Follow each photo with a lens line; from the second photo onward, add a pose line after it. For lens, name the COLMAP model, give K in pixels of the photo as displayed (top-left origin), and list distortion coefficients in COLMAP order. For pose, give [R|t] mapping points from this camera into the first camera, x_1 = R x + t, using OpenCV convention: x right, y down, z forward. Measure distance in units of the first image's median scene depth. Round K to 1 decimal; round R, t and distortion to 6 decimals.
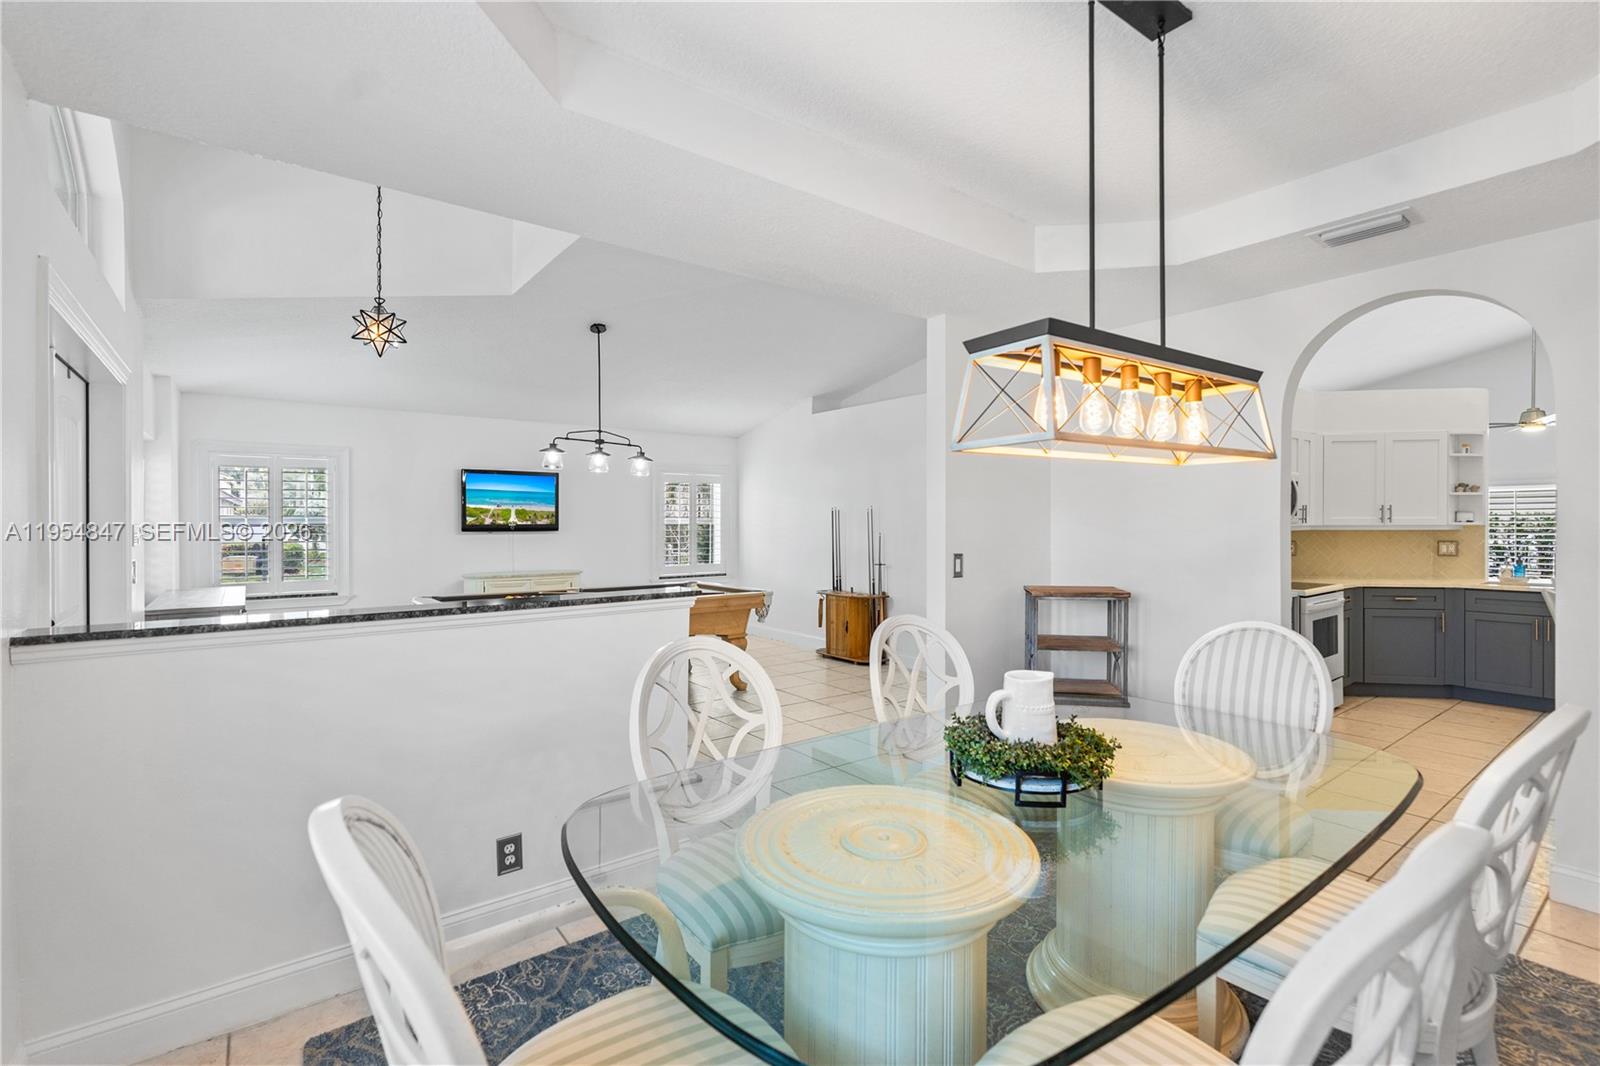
lens RADIAL K [[717.6, 0, 802.7], [0, 717.6, 525.0], [0, 0, 1]] dist [-0.006153, 0.000835]
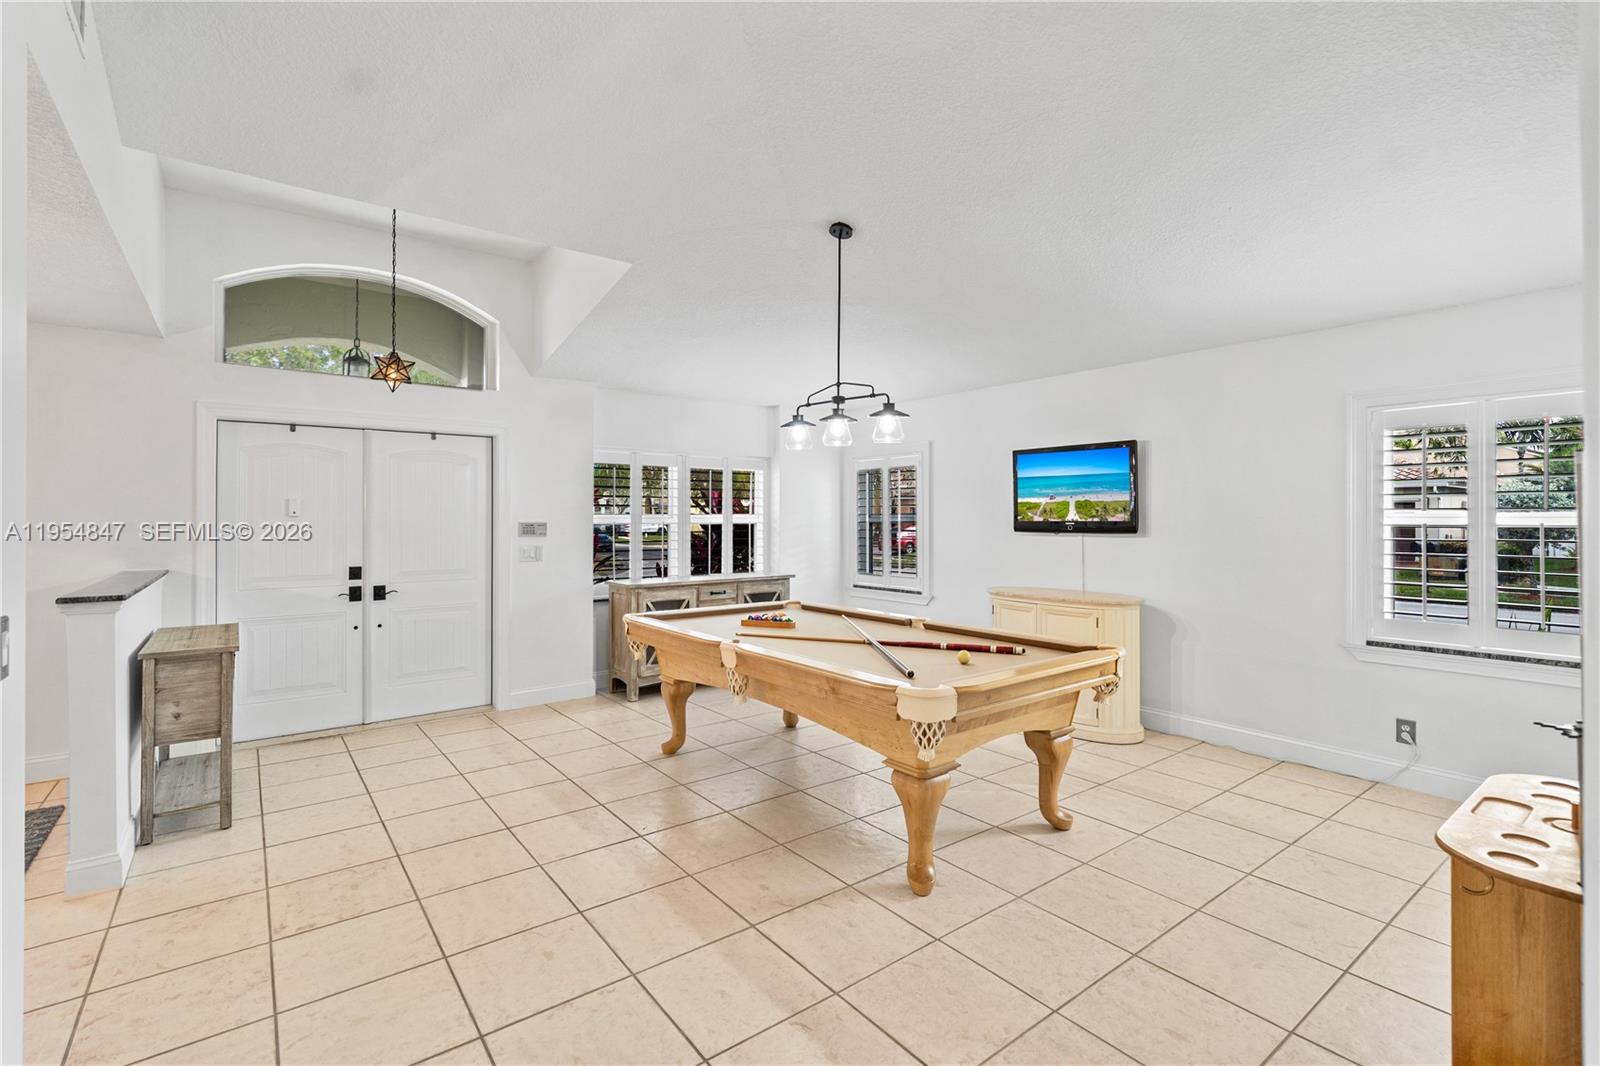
lens RADIAL K [[717.6, 0, 806.4], [0, 717.6, 518.5], [0, 0, 1]] dist [-0.006153, 0.000835]
pose [[0.003857, -0.000051, -0.999993, 0.307073], [0.000194, 1.000000, -0.000050, -0.005164], [0.999993, -0.000194, 0.003857, 0.779631]]
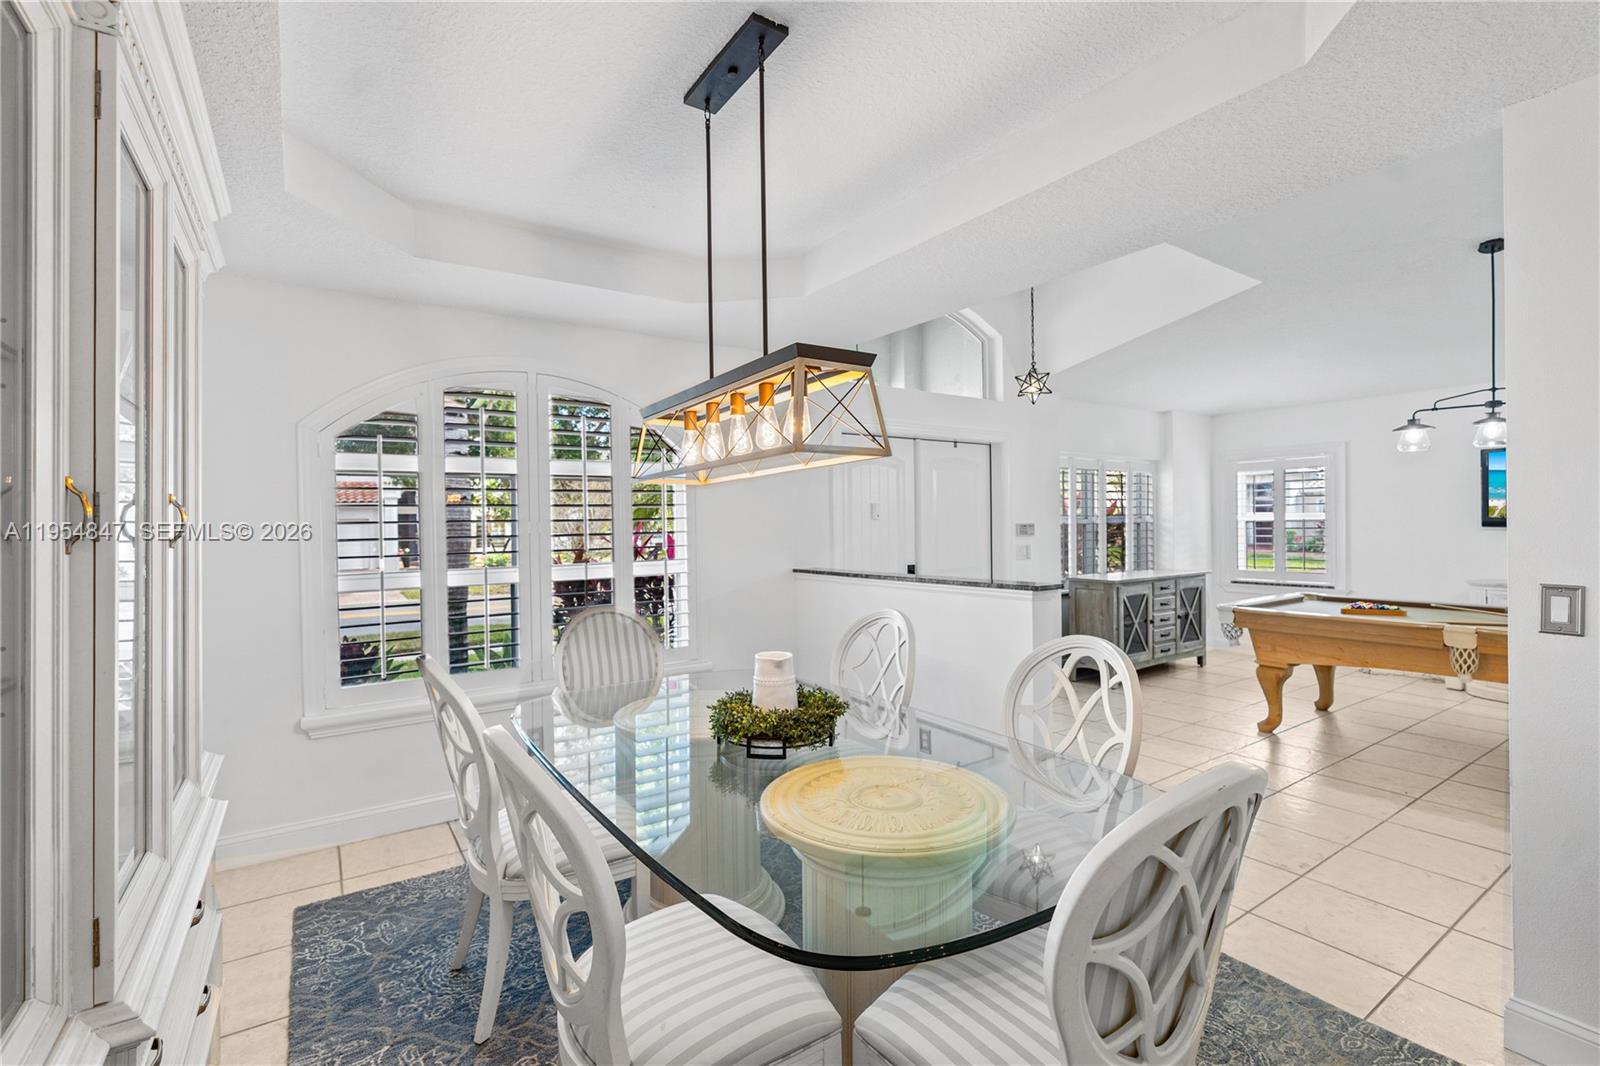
lens RADIAL K [[717.6, 0, 797.5], [0, 717.6, 532.7], [0, 0, 1]] dist [-0.006153, 0.000835]
pose [[-0.060278, 0.012305, -0.998106, 0.383061], [0.011203, 0.999869, 0.011651, -0.002776], [0.998119, -0.010480, -0.060408, 0.277614]]
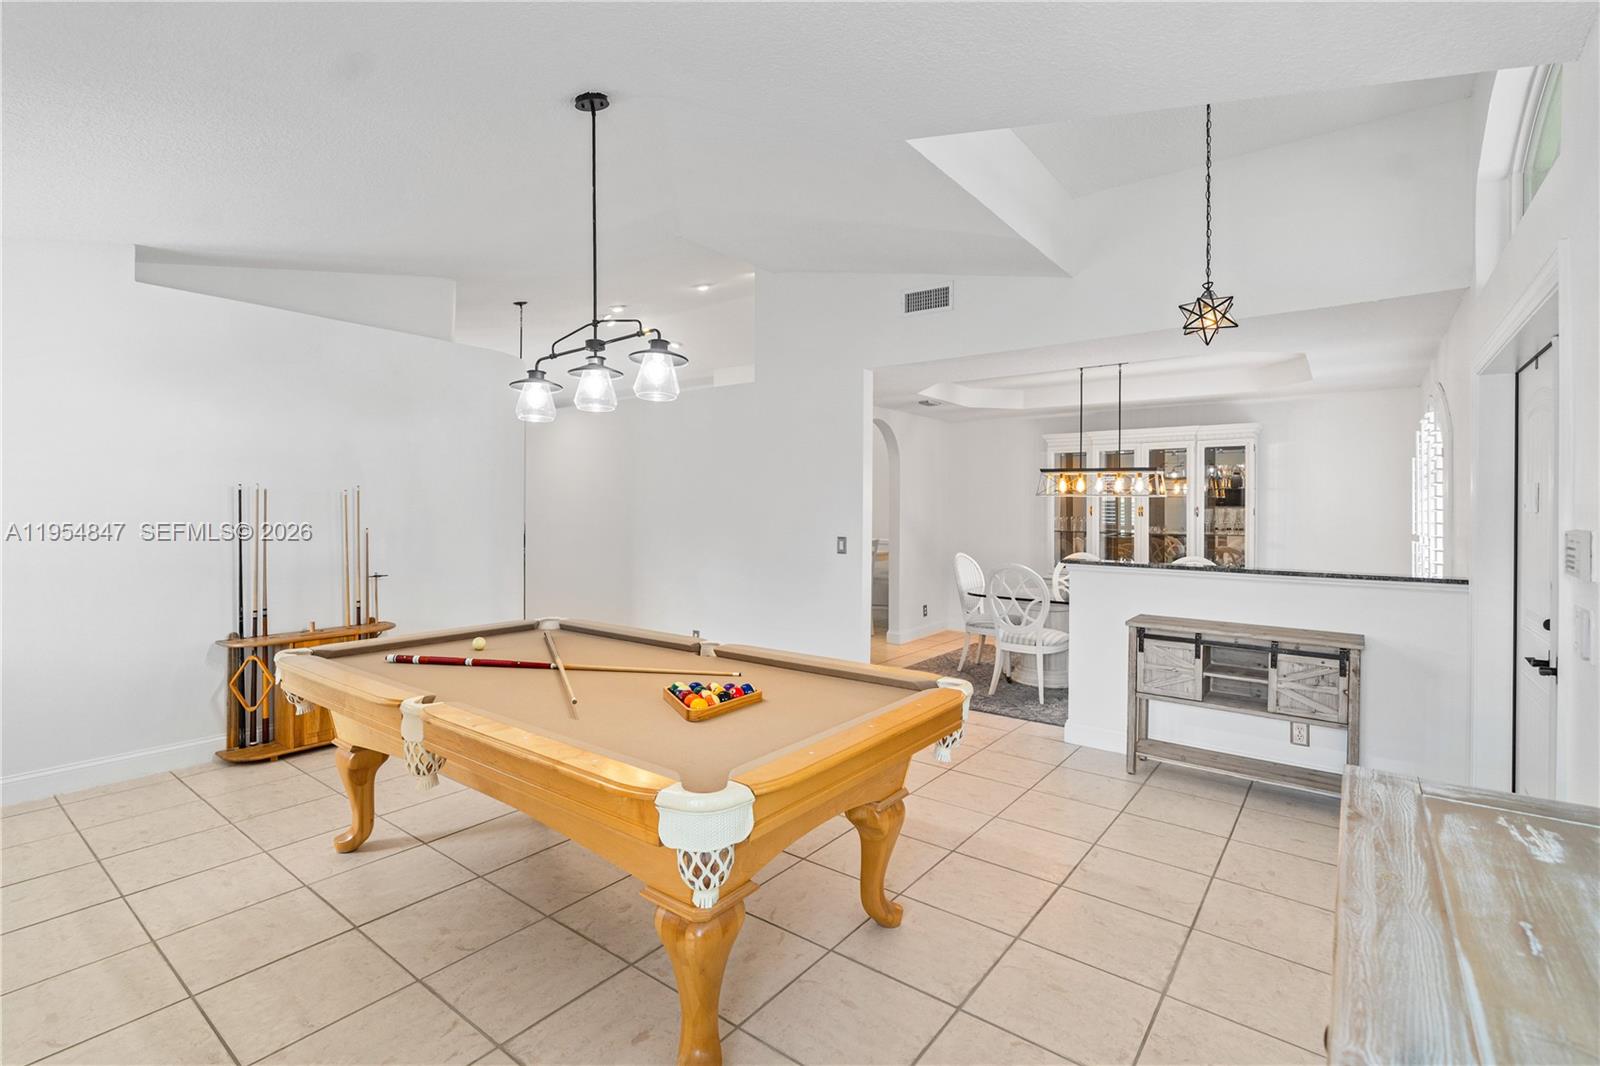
lens RADIAL K [[717.6, 0, 800.4], [0, 717.6, 529.5], [0, 0, 1]] dist [-0.006153, 0.000835]
pose [[0.262910, 0.005636, -0.964804, 0.170920], [-0.001460, 0.999984, 0.005444, 0.002560], [0.964819, -0.000023, 0.262914, 0.810644]]
